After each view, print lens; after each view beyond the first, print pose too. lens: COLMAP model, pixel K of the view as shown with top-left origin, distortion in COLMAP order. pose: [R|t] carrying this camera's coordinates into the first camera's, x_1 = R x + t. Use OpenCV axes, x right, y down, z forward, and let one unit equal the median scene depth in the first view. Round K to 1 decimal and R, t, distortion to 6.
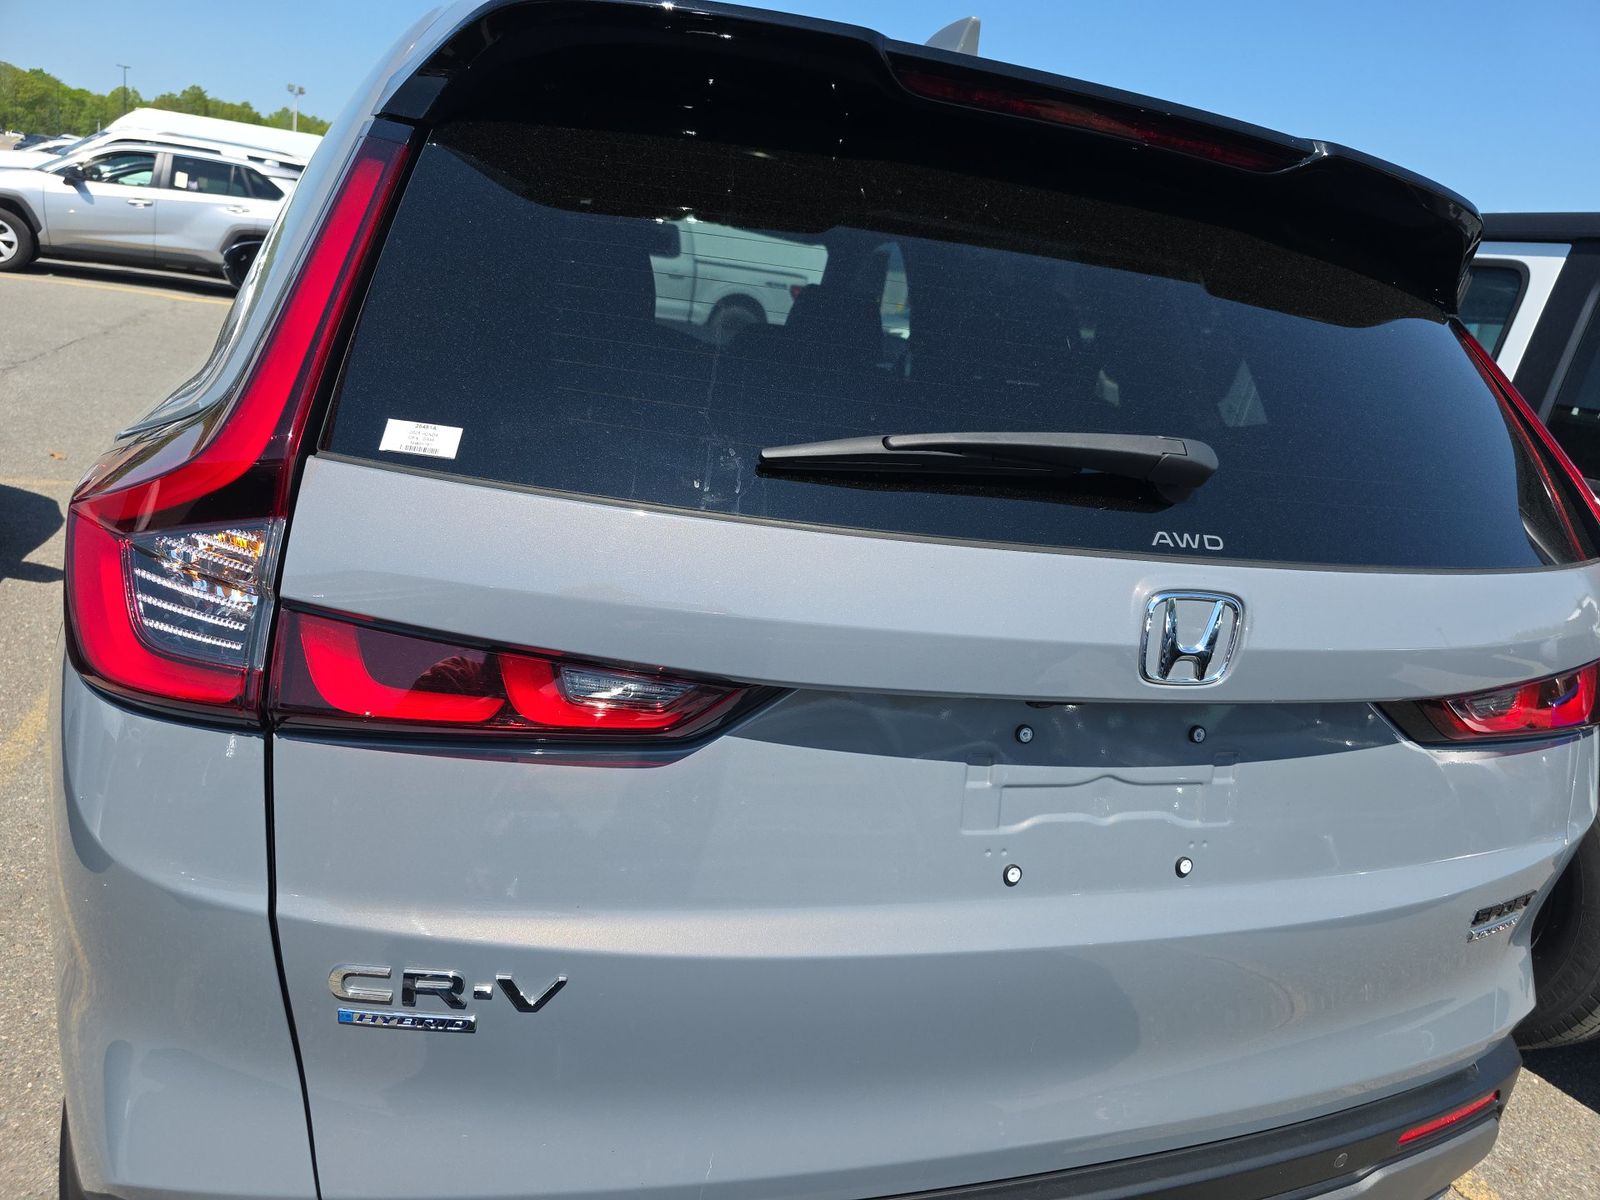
lens RADIAL K [[1180.1, 0, 560.8], [0, 1180.1, 592.9], [0, 0, 1]] dist [0.046623, -0.129827]
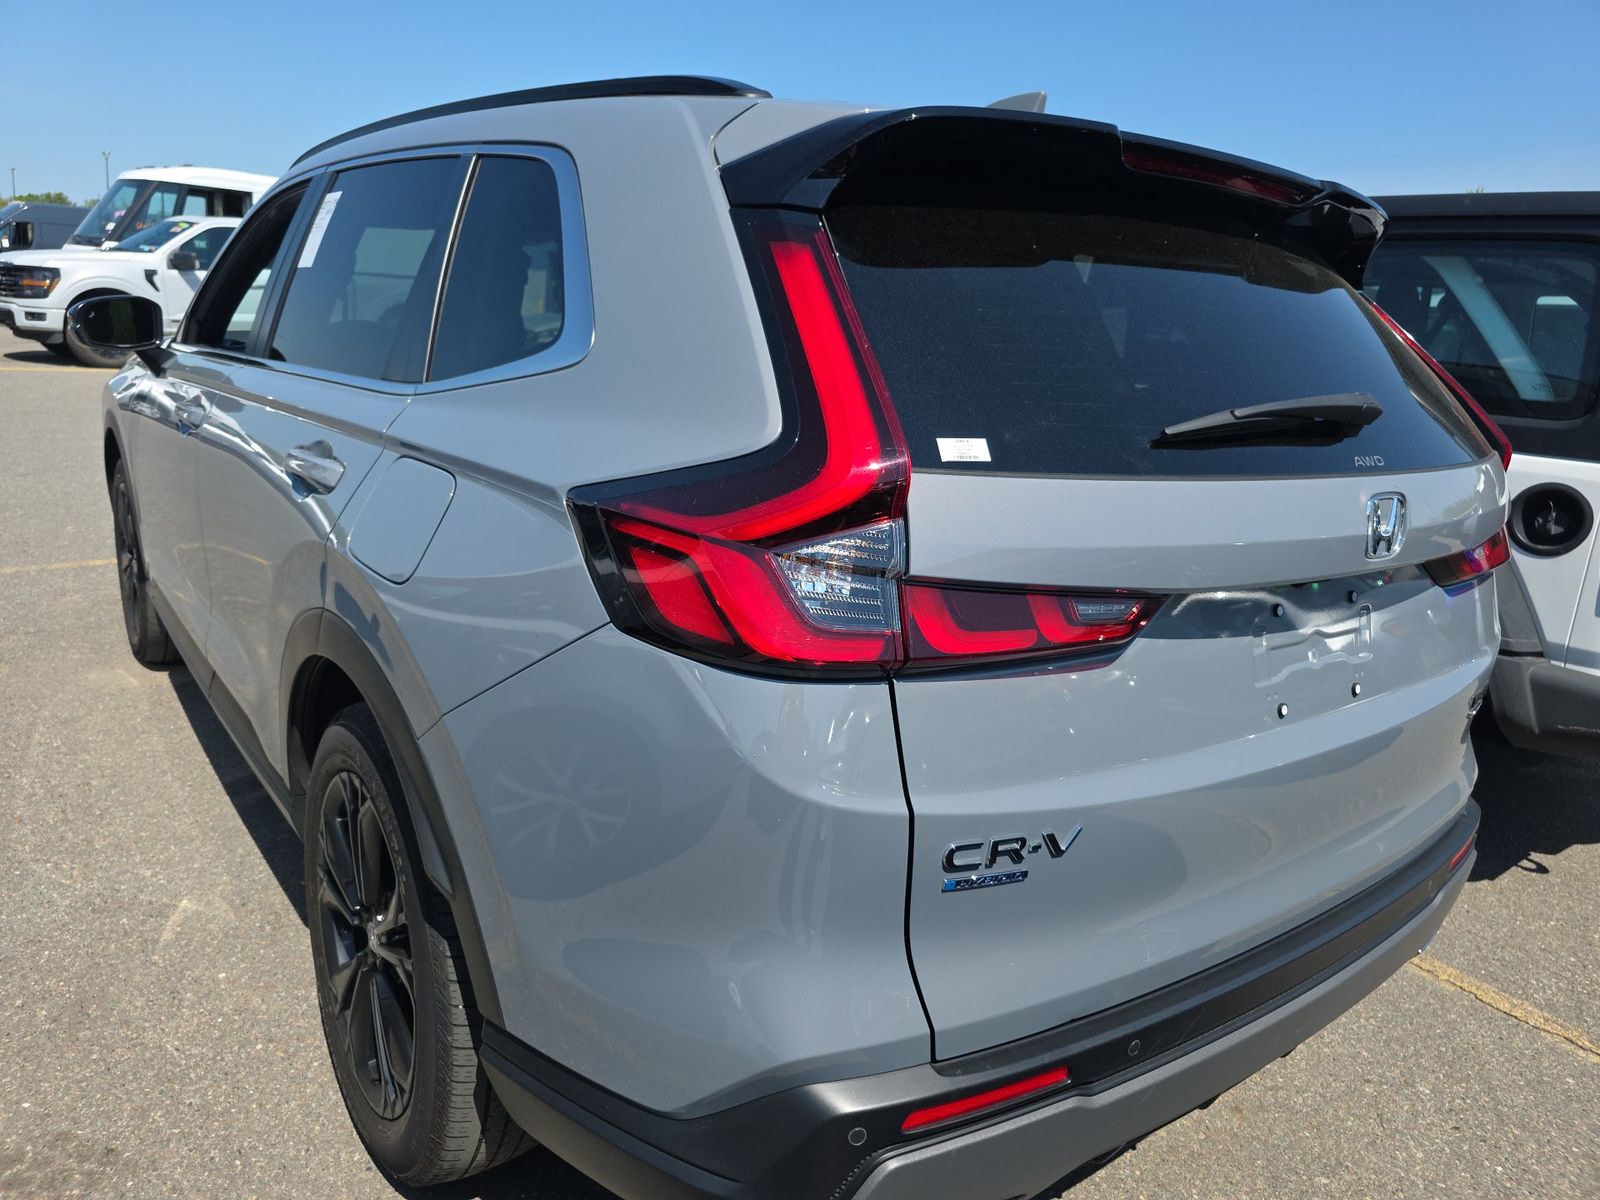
lens RADIAL K [[1099.7, 0, 802.2], [0, 1099.7, 574.7], [0, 0, 1]] dist [0.031139, -0.004822]
pose [[0.957888, -0.149520, 0.245141, -0.582307], [0.152867, 0.988232, 0.005429, -0.020479], [-0.243068, 0.032274, 0.969472, -0.177531]]
